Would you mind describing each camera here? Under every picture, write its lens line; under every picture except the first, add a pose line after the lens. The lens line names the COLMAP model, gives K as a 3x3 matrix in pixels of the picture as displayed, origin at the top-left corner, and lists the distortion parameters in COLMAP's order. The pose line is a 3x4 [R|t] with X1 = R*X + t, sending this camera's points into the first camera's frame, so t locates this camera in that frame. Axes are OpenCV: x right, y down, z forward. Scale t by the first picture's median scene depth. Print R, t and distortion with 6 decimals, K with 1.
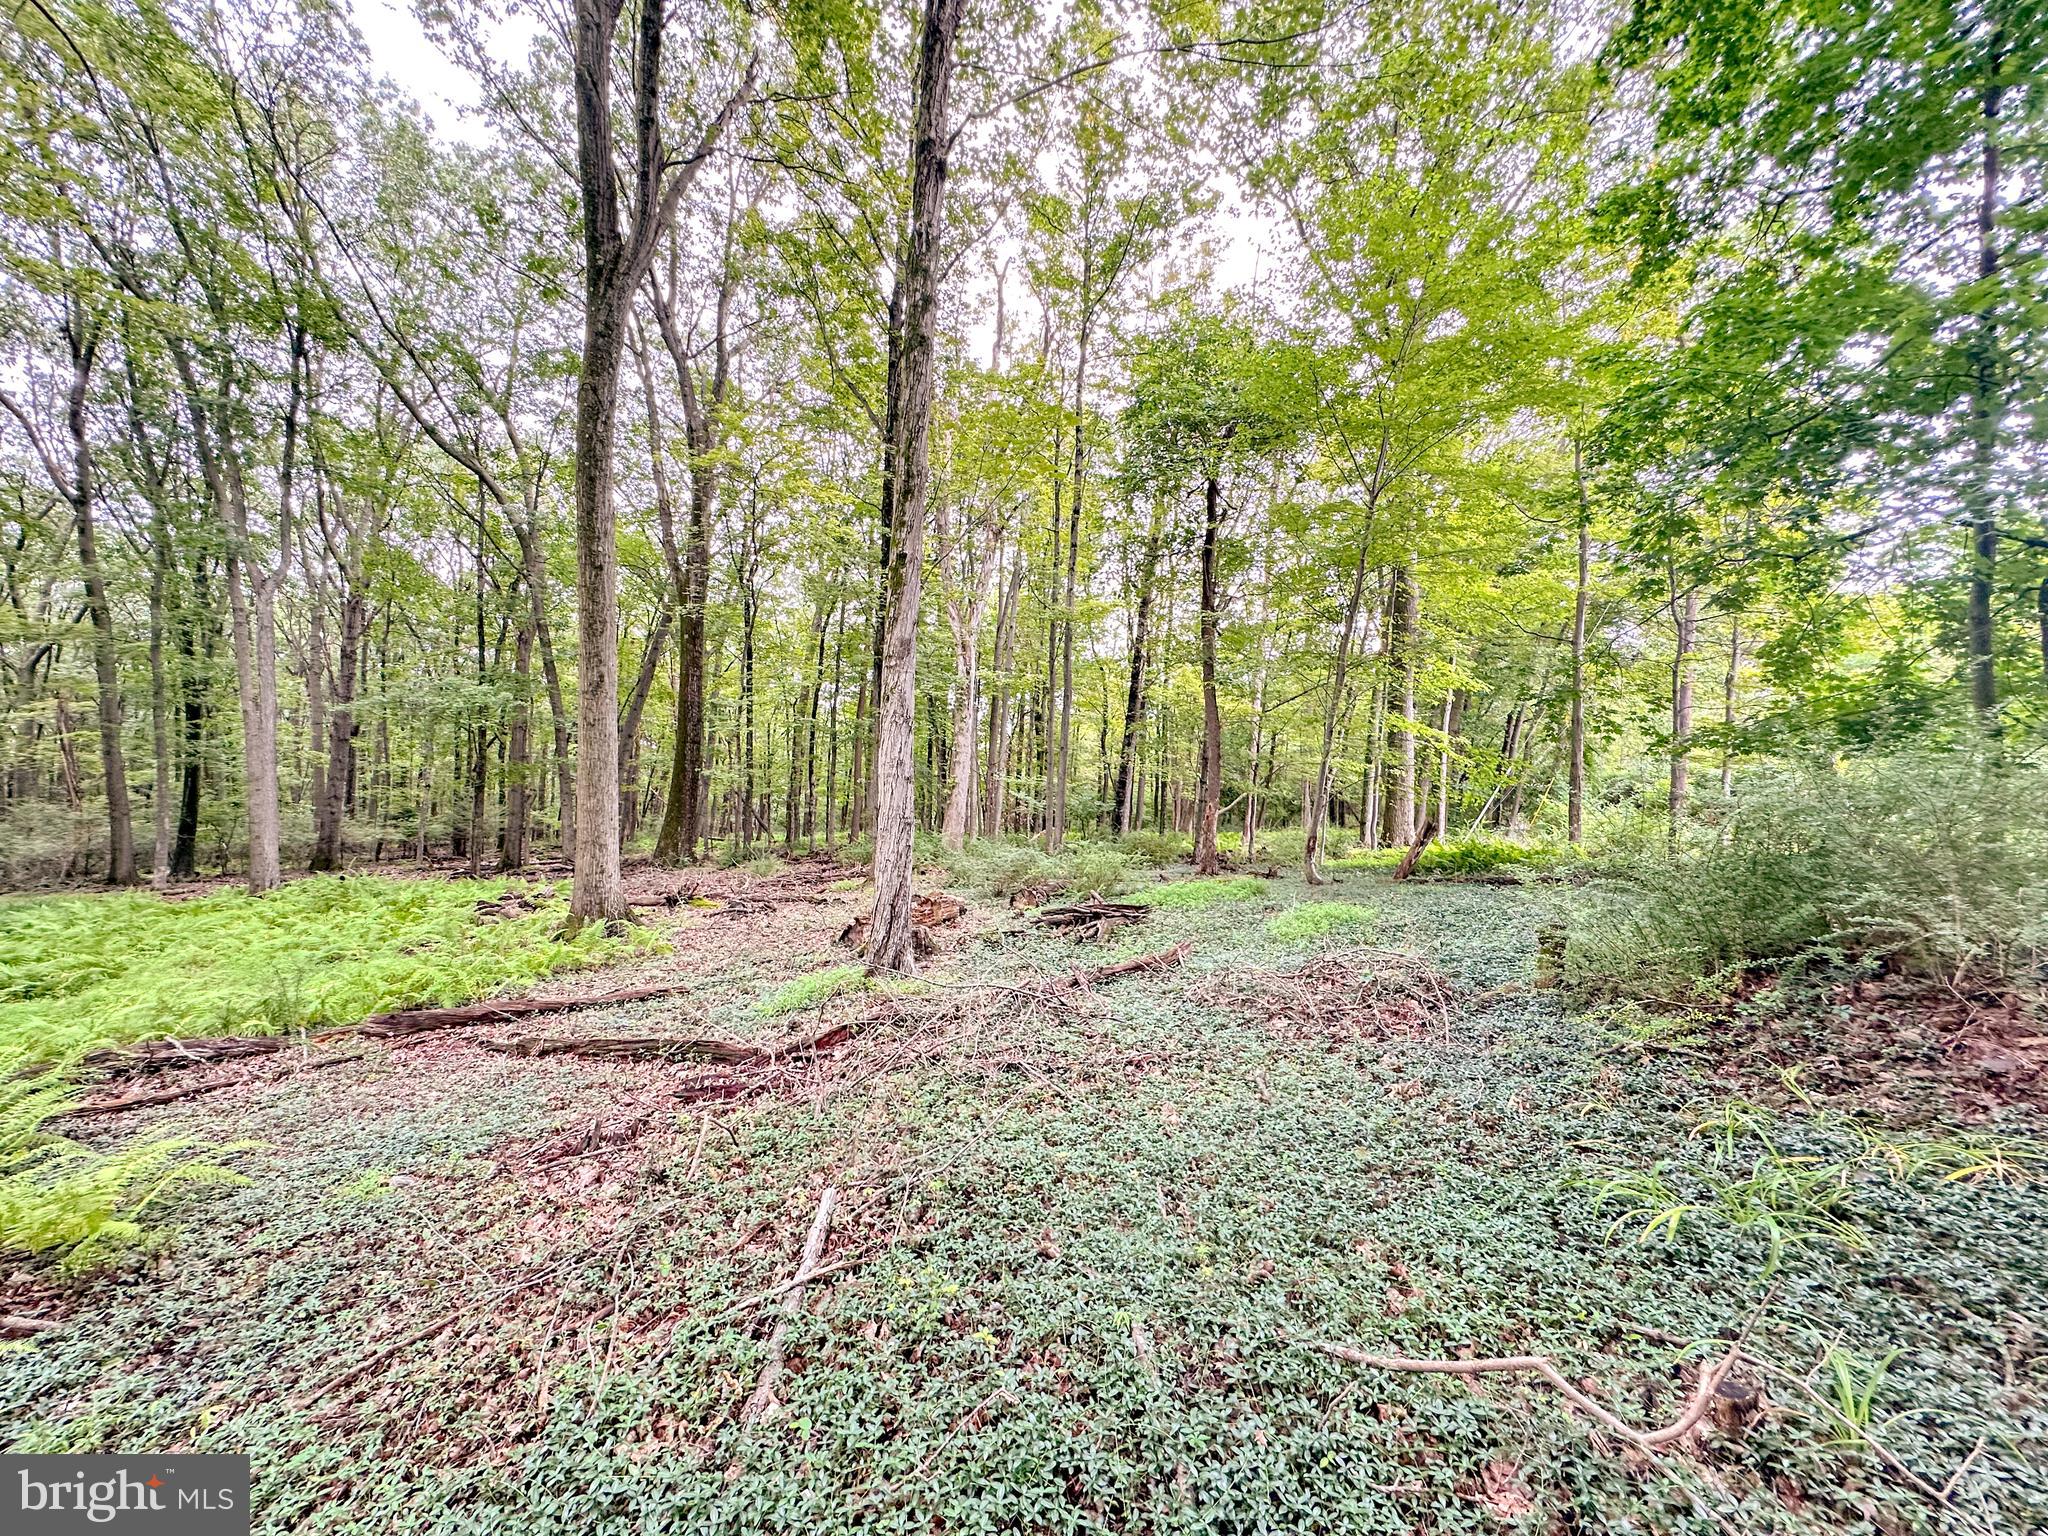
lens RADIAL K [[819.5, 0, 1022.5], [0, 819.5, 768.4], [0, 0, 1]] dist [-0.001213, 0.000532]
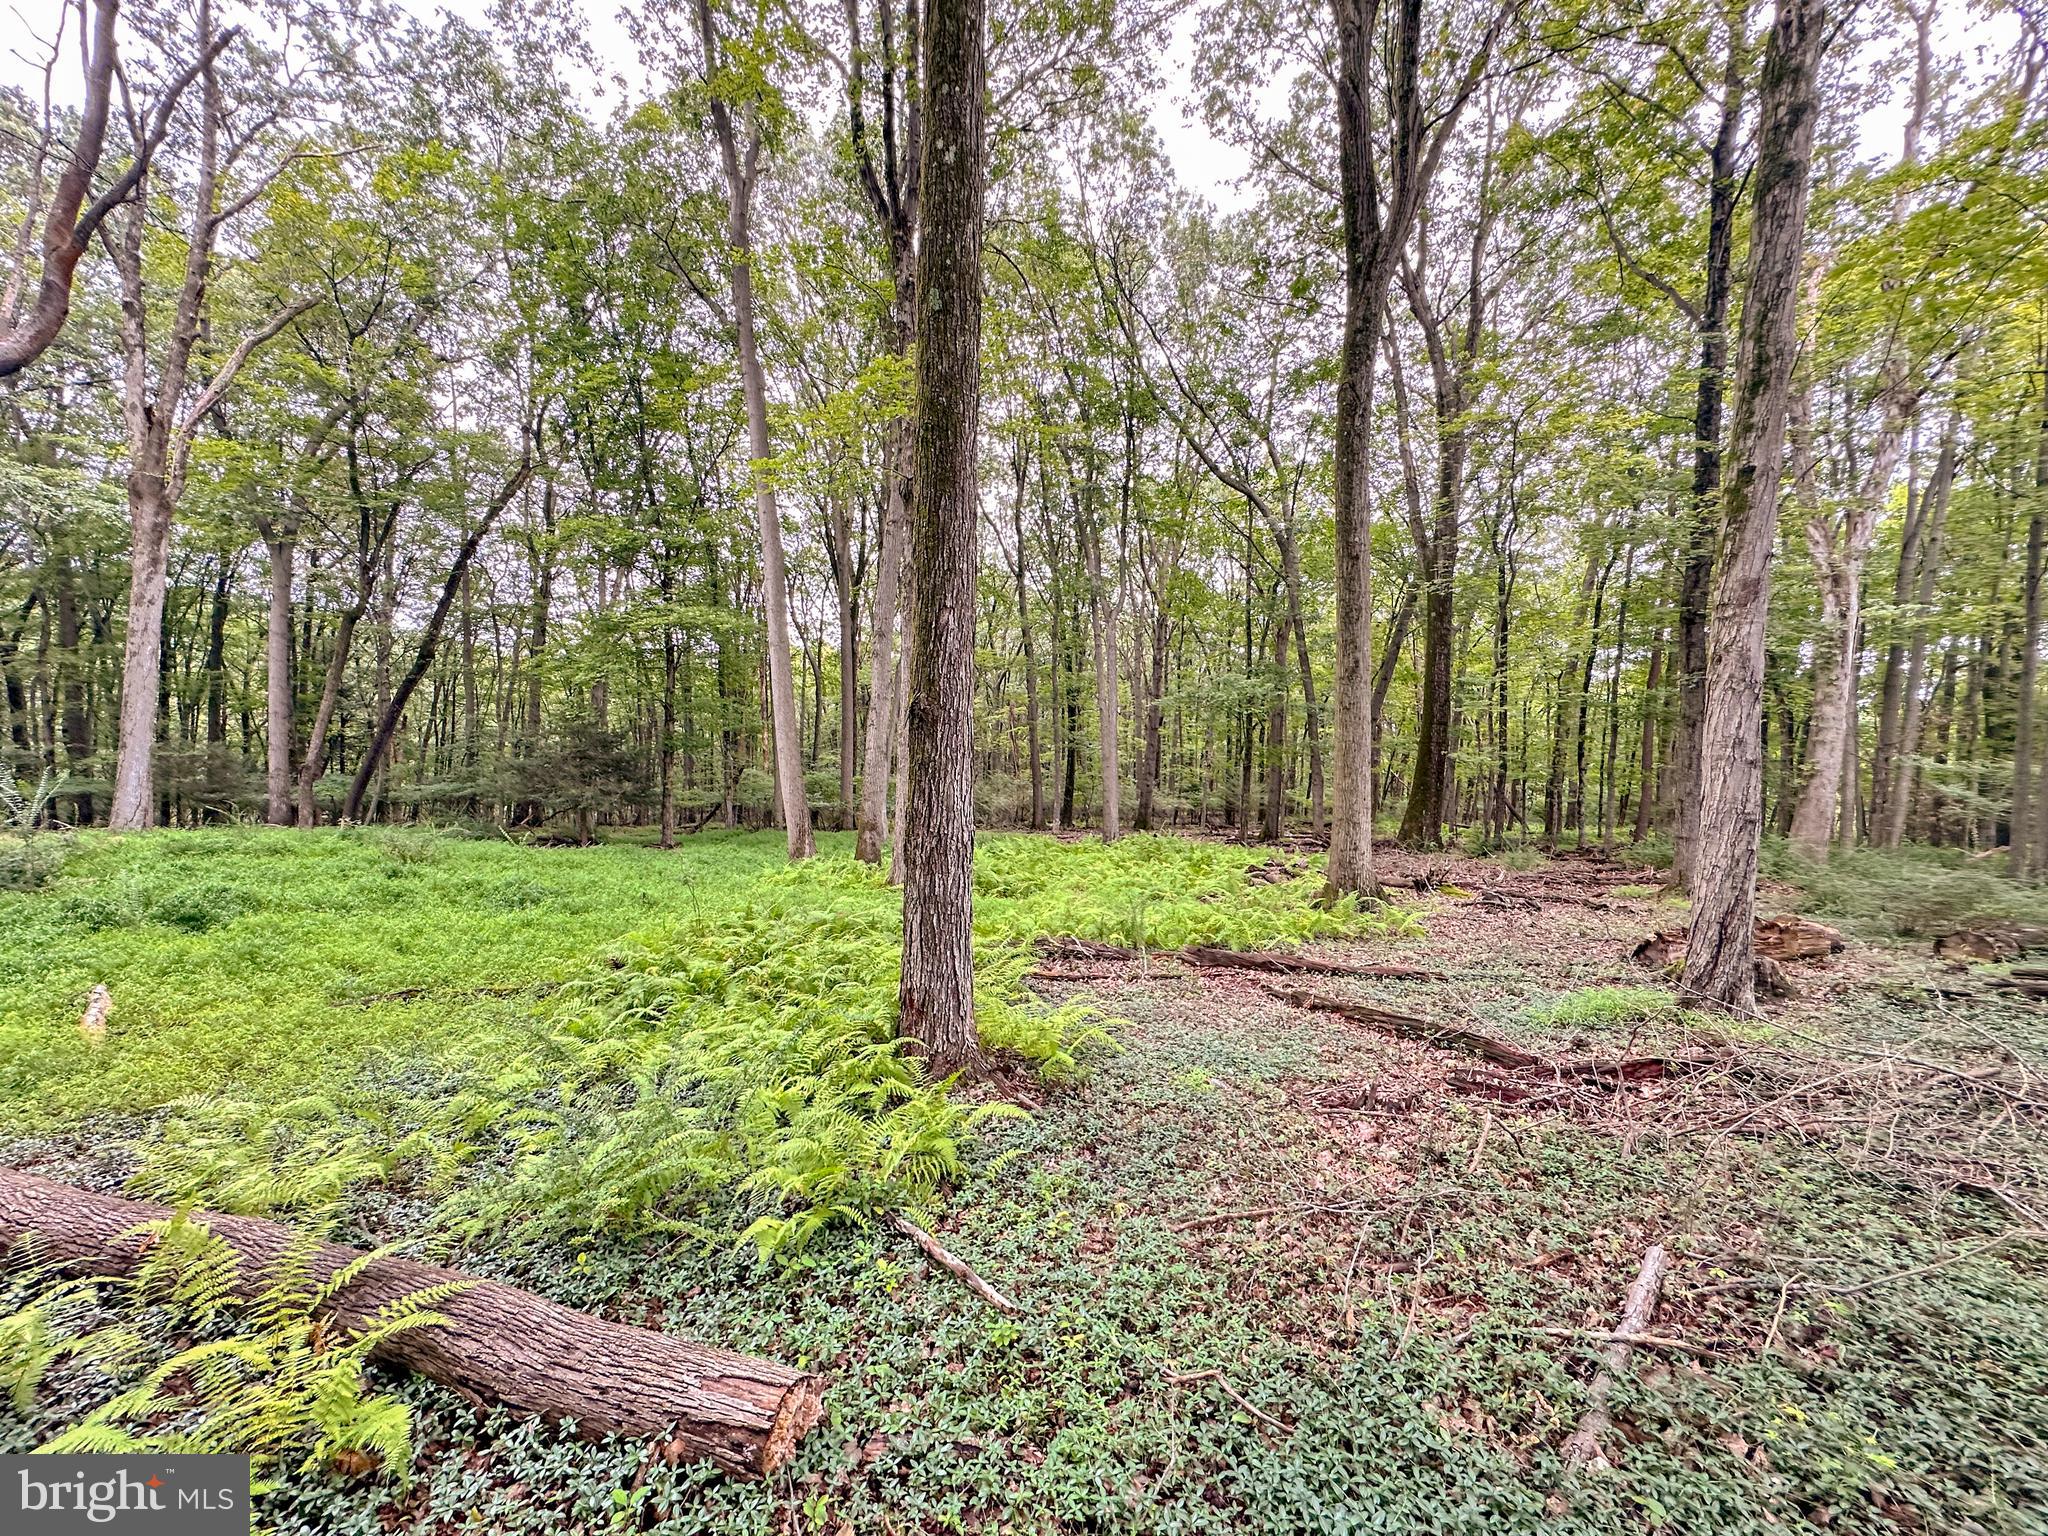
lens RADIAL K [[819.5, 0, 1025.1], [0, 819.5, 767.9], [0, 0, 1]] dist [-0.001213, 0.000532]
pose [[0.663961, 0.014932, -0.747618, -0.008042], [0.000276, 0.999796, 0.020214, 0.001017], [0.747767, -0.013628, 0.663821, -0.005626]]
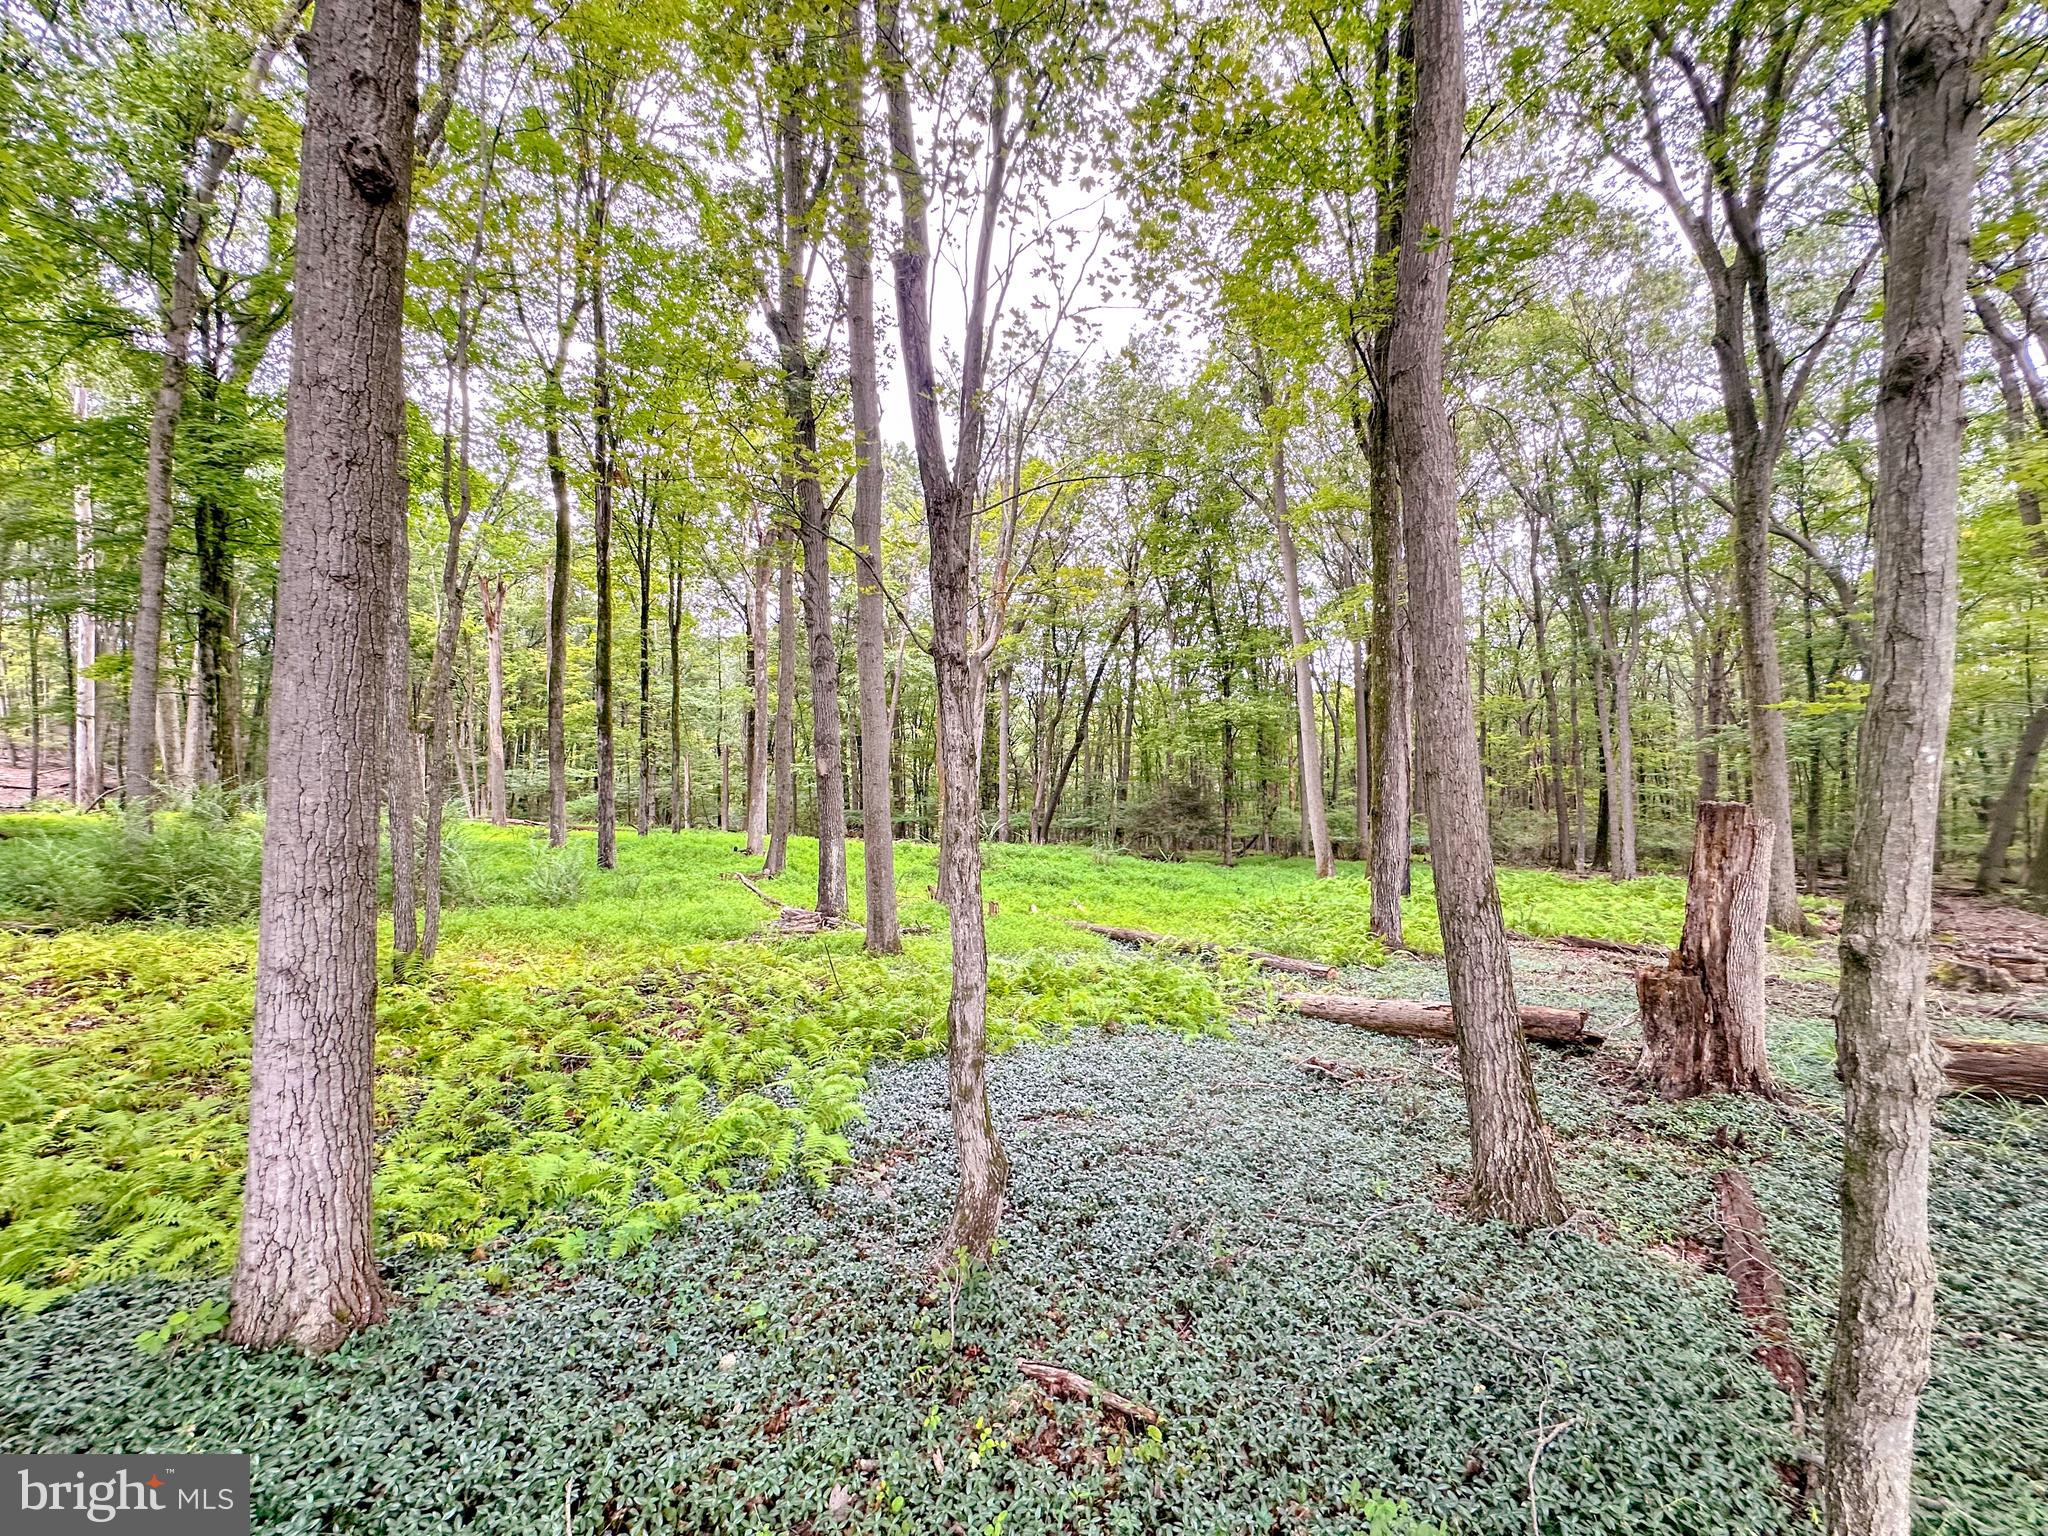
lens RADIAL K [[819.5, 0, 1033.5], [0, 819.5, 768.2], [0, 0, 1]] dist [-0.001213, 0.000532]
pose [[0.123080, -0.019977, -0.992196, 0.411713], [0.012776, 0.999746, -0.018544, -0.037762], [0.992314, -0.010394, 0.123304, -0.221988]]
